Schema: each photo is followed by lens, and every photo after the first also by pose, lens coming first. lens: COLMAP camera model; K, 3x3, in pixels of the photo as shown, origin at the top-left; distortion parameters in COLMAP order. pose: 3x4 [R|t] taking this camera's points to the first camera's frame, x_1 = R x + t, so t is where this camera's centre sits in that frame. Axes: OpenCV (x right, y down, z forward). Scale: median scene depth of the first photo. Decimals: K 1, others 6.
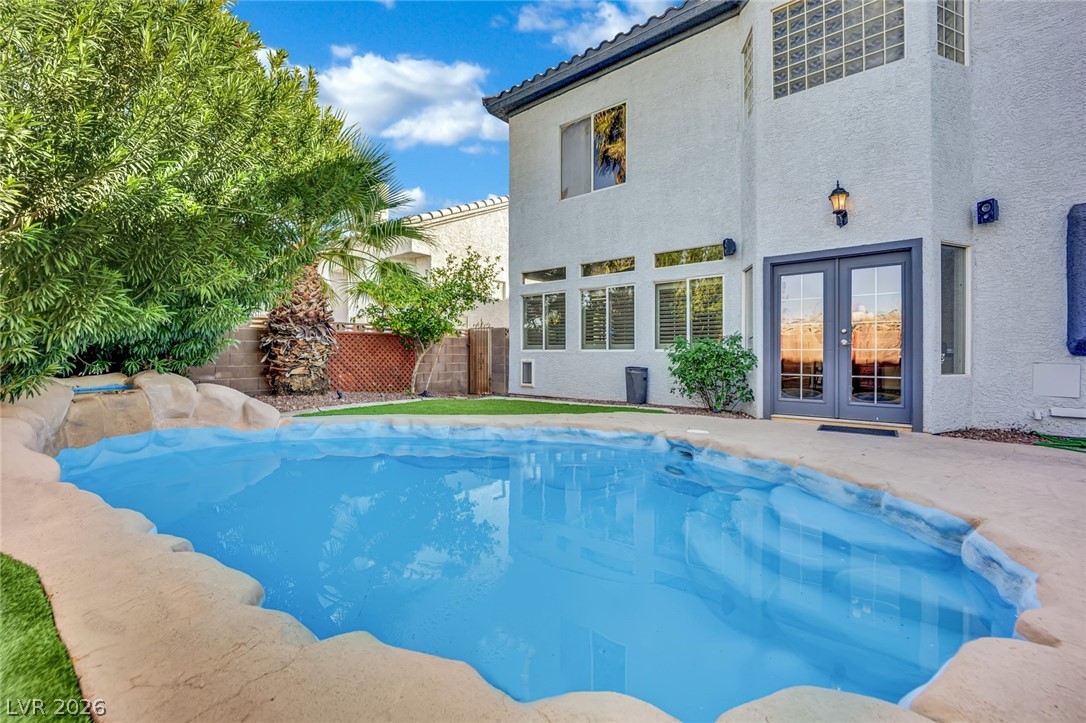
lens RADIAL K [[438.9, 0, 554.5], [0, 438.9, 359.5], [0, 0, 1]] dist [-0.020568, -0.000004]
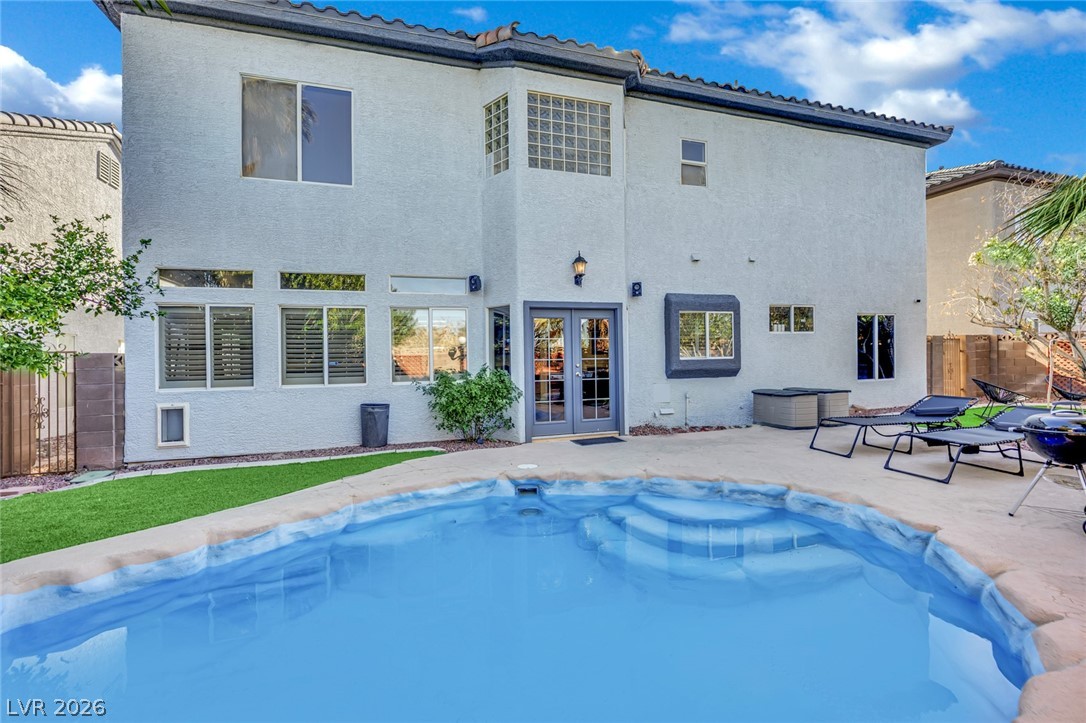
lens RADIAL K [[438.9, 0, 554.5], [0, 438.9, 359.5], [0, 0, 1]] dist [-0.020568, -0.000004]
pose [[0.564322, -0.006793, 0.825527, -0.423778], [0.030367, 0.999460, -0.012535, -0.064086], [-0.824996, 0.032143, 0.564223, 0.291454]]
